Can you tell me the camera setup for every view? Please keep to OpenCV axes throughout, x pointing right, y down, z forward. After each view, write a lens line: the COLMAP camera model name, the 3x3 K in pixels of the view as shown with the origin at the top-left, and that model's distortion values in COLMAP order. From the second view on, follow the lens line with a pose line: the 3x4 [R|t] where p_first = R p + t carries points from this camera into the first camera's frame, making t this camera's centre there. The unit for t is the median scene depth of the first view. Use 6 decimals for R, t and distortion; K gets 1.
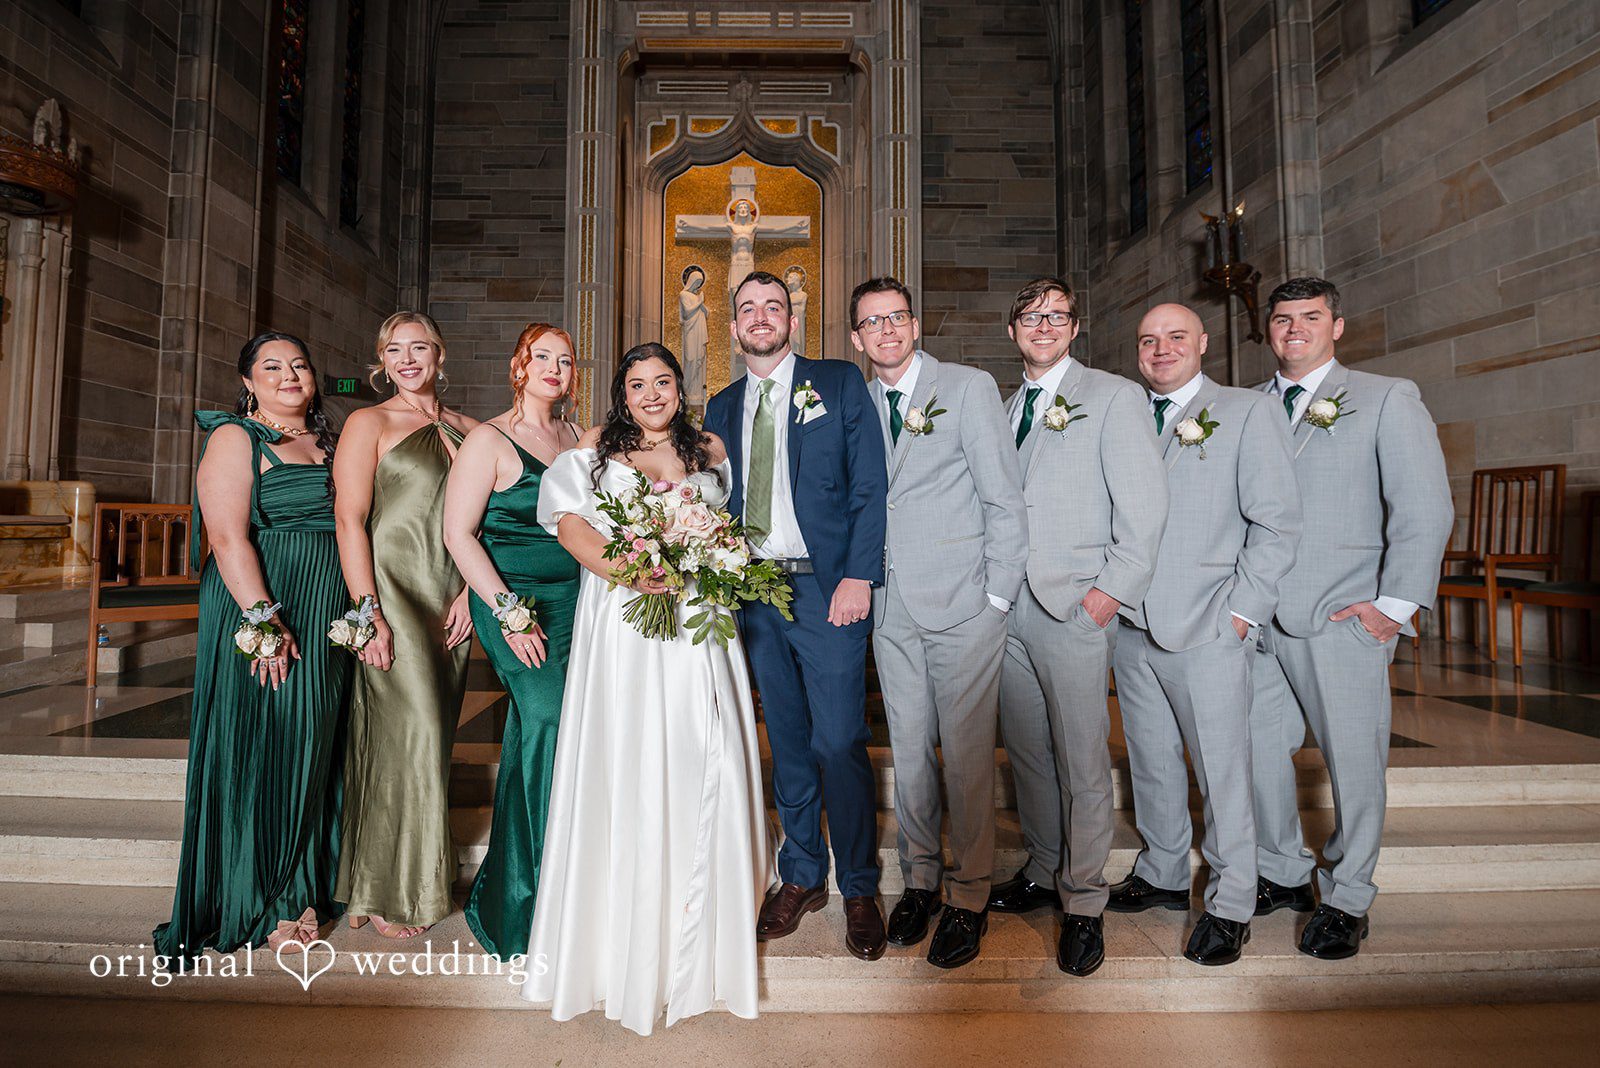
lens RADIAL K [[759.5, 0, 736.5], [0, 759.5, 485.3], [0, 0, 1]] dist [-0.006208, -0.000462]
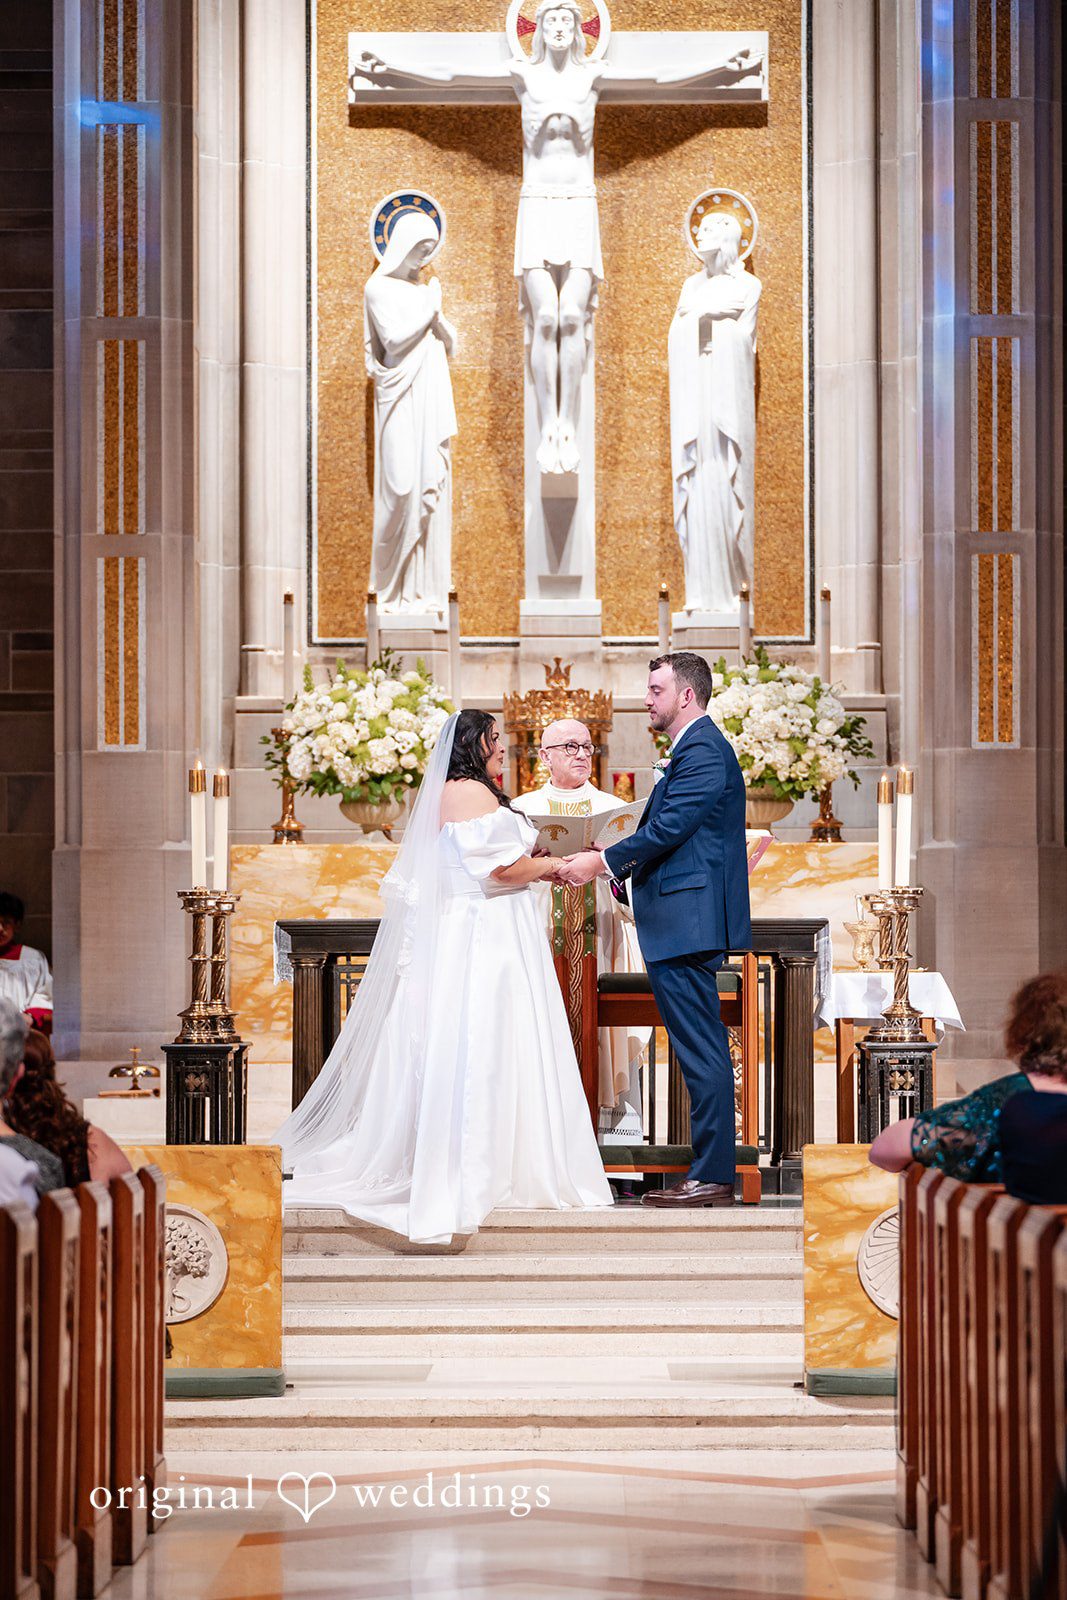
lens RADIAL K [[5699.8, 0, 533.5], [0, 5699.8, 800.0], [0, 0, 1]] dist [0.091548, -0.343537]
pose [[0.999929, -0.010439, -0.005748, 0.009686], [0.010466, 0.999934, 0.004672, -0.048710], [0.005699, -0.004732, 0.999973, -1.634298]]
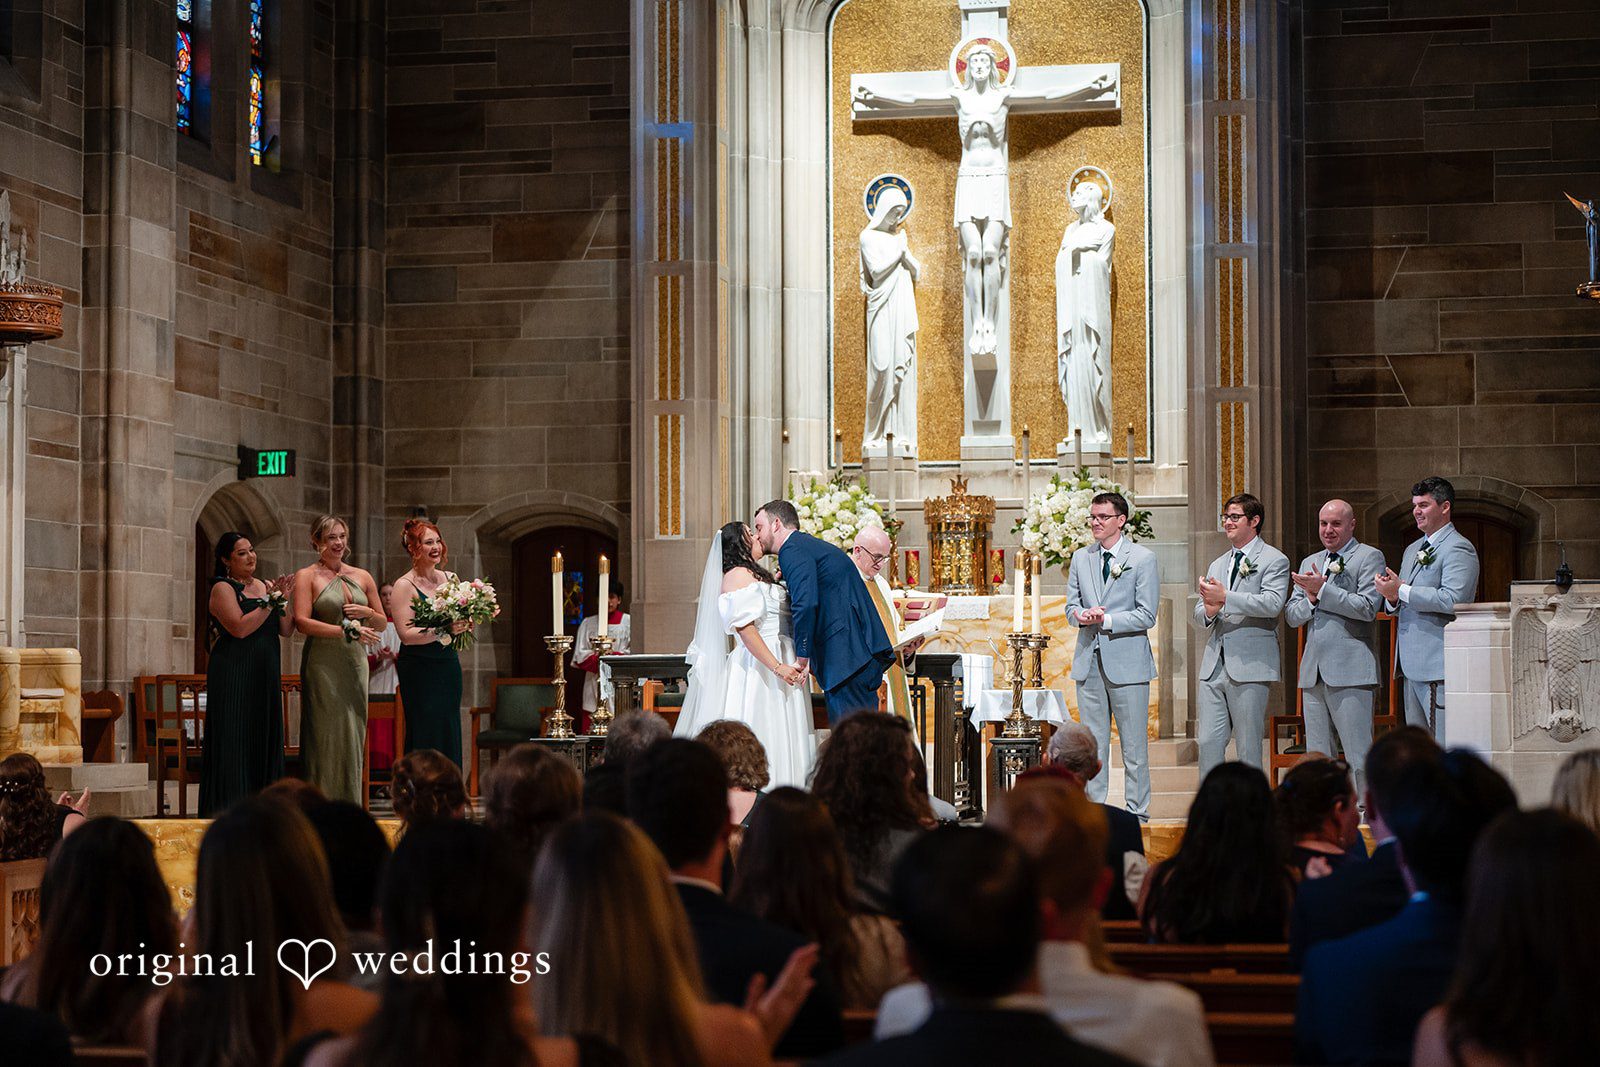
lens RADIAL K [[3336.2, 0, 800.0], [0, 3336.2, 533.5], [0, 0, 1]] dist [-0.017603, -0.060298]
pose [[0.976906, -0.021617, -0.212573, 0.400476], [0.021600, 0.999764, -0.002403, -0.057221], [0.212575, -0.002244, 0.977142, -1.331576]]
